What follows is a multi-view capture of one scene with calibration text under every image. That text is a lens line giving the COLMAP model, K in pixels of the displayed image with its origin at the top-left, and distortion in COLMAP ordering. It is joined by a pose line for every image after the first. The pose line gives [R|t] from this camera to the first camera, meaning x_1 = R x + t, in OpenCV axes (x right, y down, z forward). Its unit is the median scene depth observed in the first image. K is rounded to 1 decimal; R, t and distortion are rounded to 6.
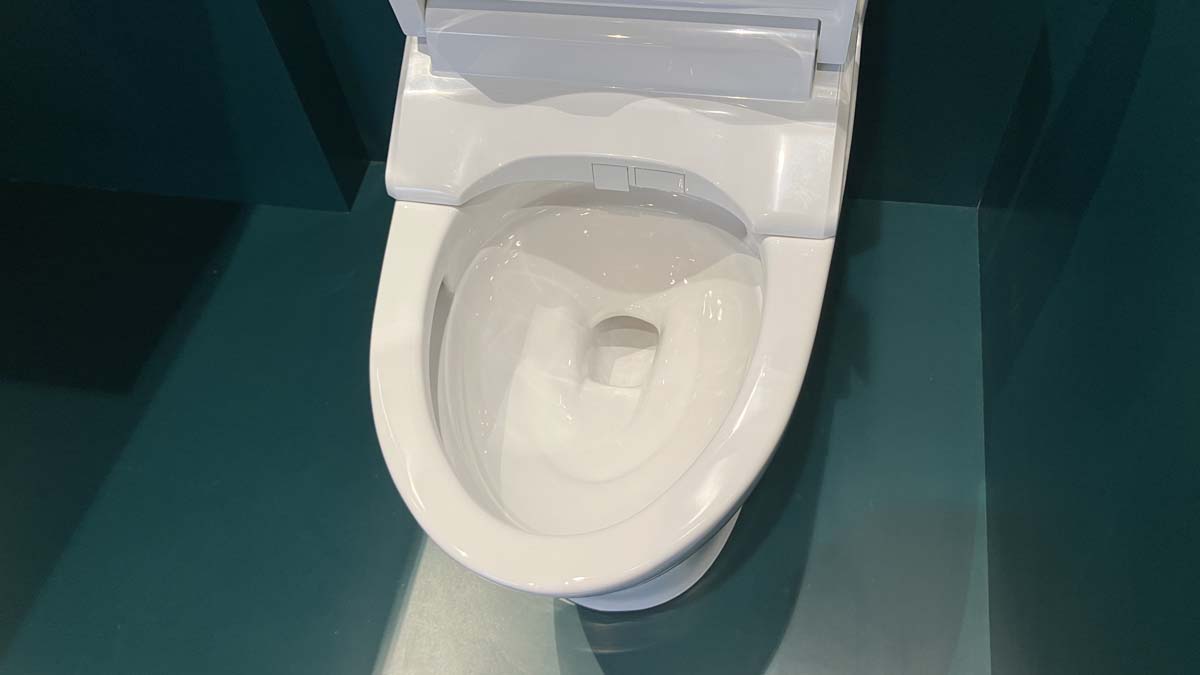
lens RADIAL K [[999.4, 0, 597.8], [0, 999.4, 347.8], [0, 0, 1]] dist [0.015983, -0.025577]
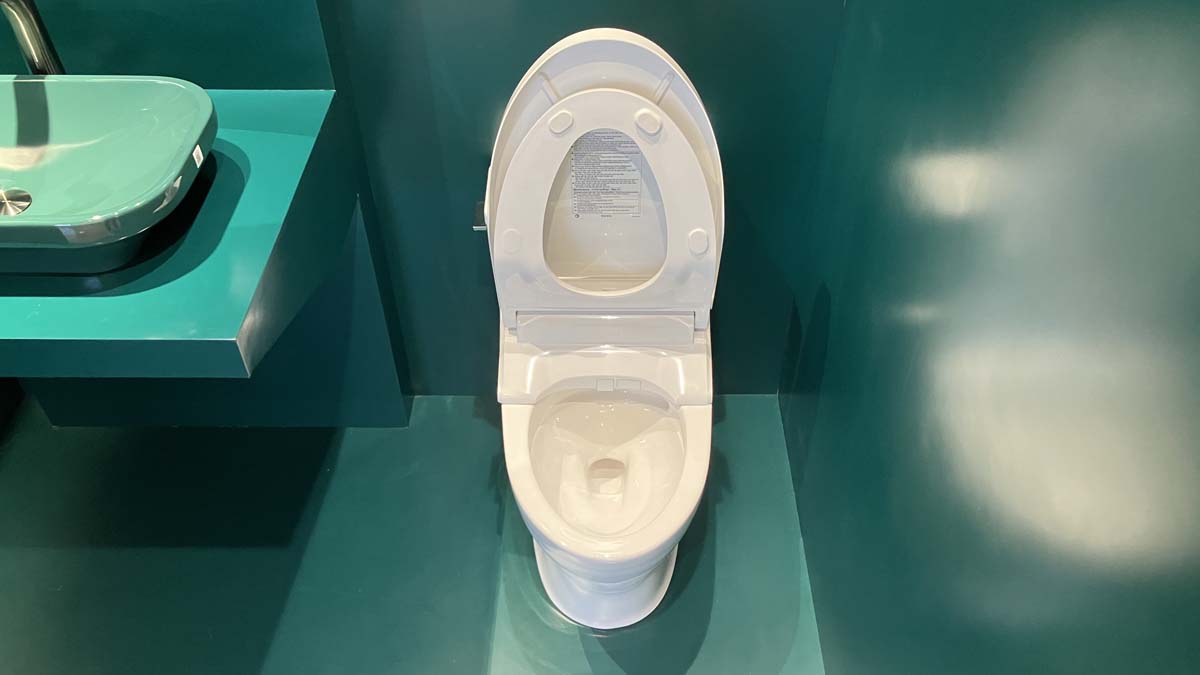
lens RADIAL K [[999.4, 0, 602.7], [0, 999.4, 344.6], [0, 0, 1]] dist [0.015983, -0.025577]
pose [[0.982761, -0.065939, 0.172724, -0.329194], [0.104772, 0.968373, -0.226445, 0.211095], [-0.152329, 0.240638, 0.958587, -0.983951]]
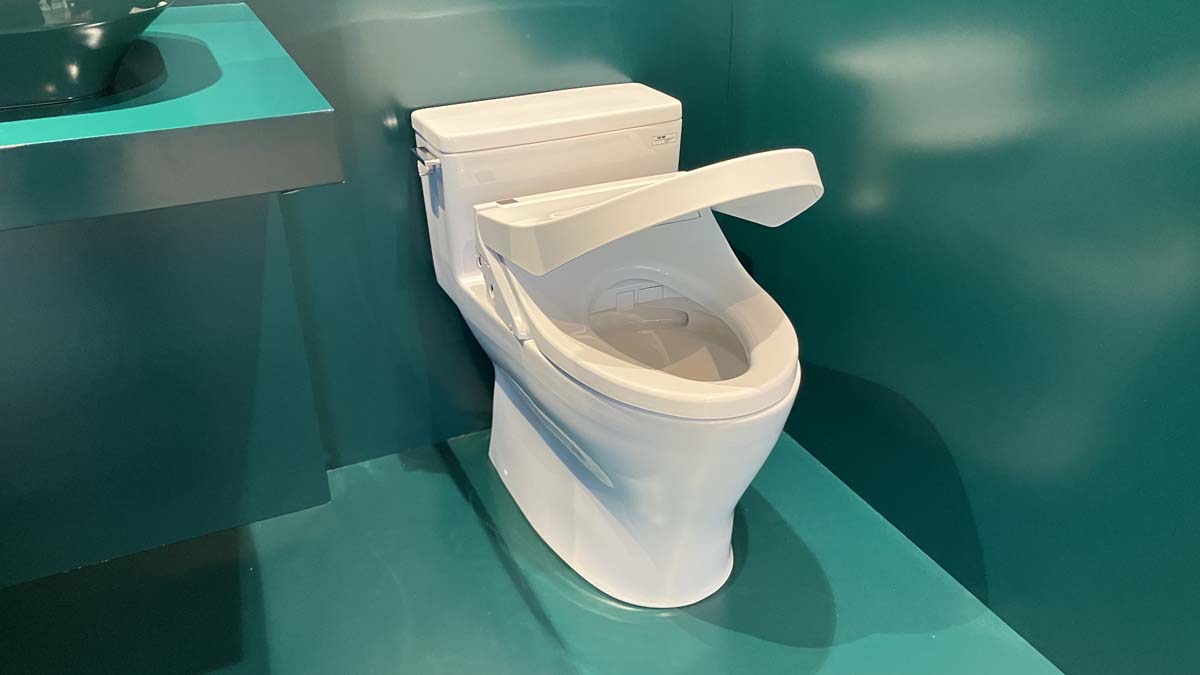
lens RADIAL K [[999.4, 0, 603.8], [0, 999.4, 330.2], [0, 0, 1]] dist [0.015983, -0.025577]
pose [[0.819316, -0.206272, 0.534952, -0.945929], [0.453146, 0.804594, -0.383781, 0.526032], [-0.351255, 0.556849, 0.752688, -0.309395]]
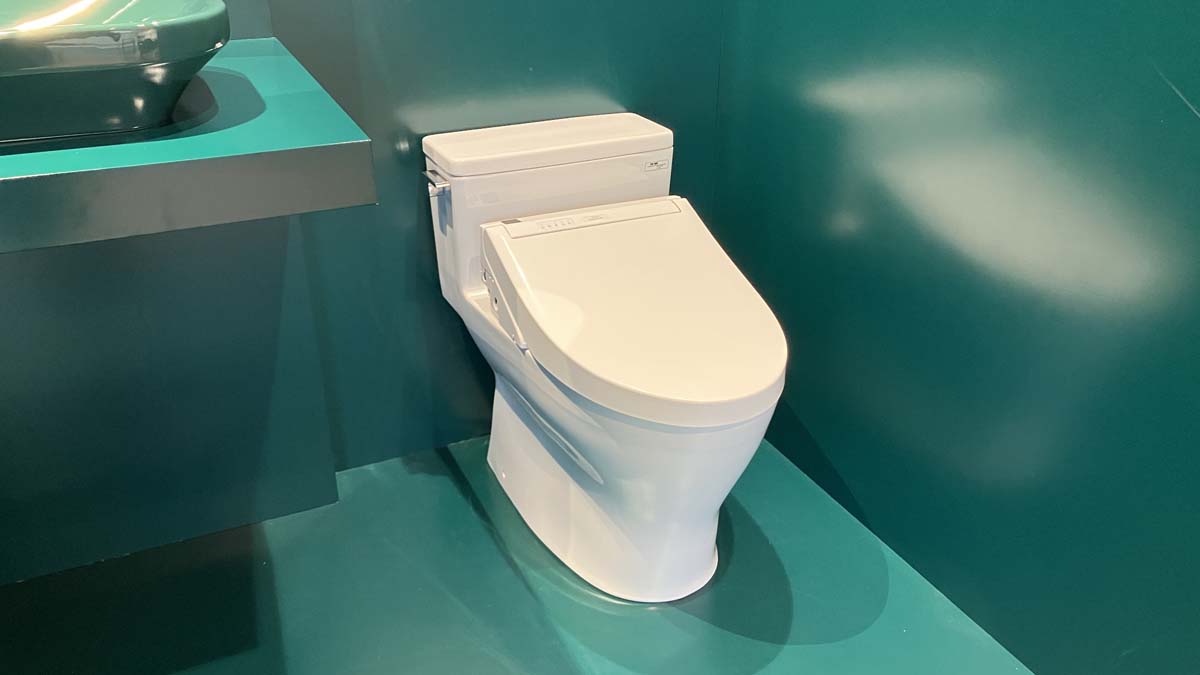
lens RADIAL K [[999.4, 0, 597.5], [0, 999.4, 314.3], [0, 0, 1]] dist [0.015983, -0.025577]
pose [[0.817445, -0.178452, 0.547667, -1.034477], [0.447176, 0.795913, -0.408112, 0.581228], [-0.363067, 0.578513, 0.730414, -0.396663]]
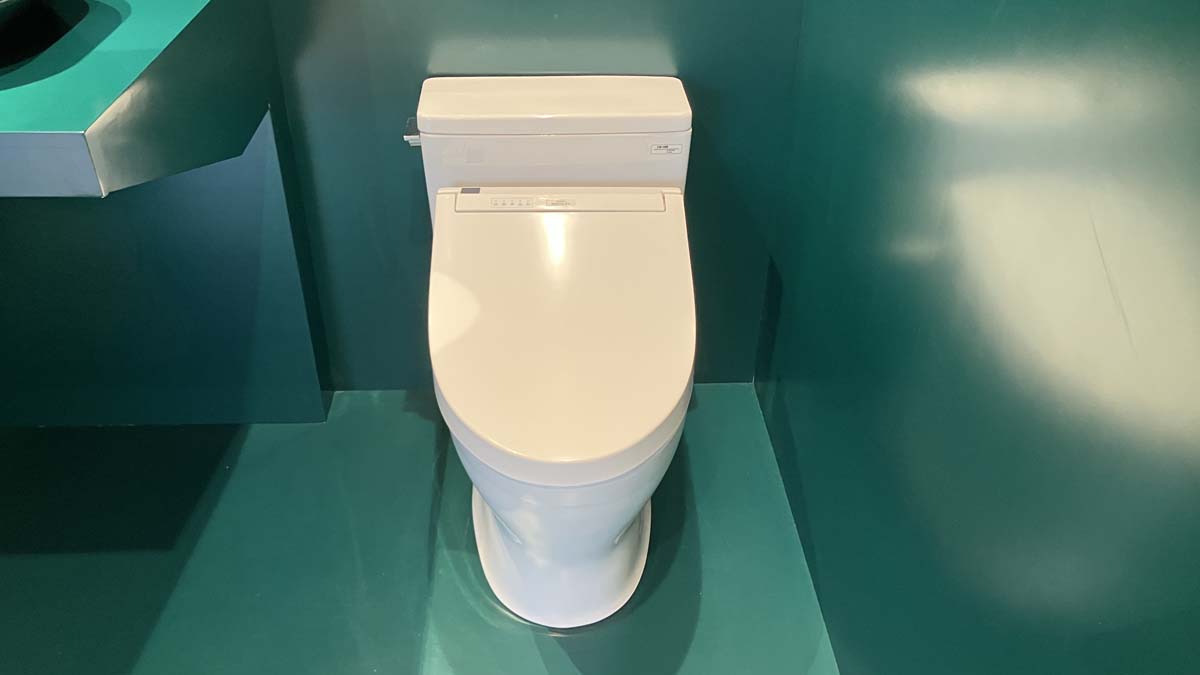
lens RADIAL K [[999.4, 0, 594.3], [0, 999.4, 332.2], [0, 0, 1]] dist [0.015983, -0.025577]
pose [[0.971124, -0.047387, 0.233823, -0.323708], [0.136306, 0.914569, -0.380767, 0.511151], [-0.195804, 0.401643, 0.894619, -0.547936]]
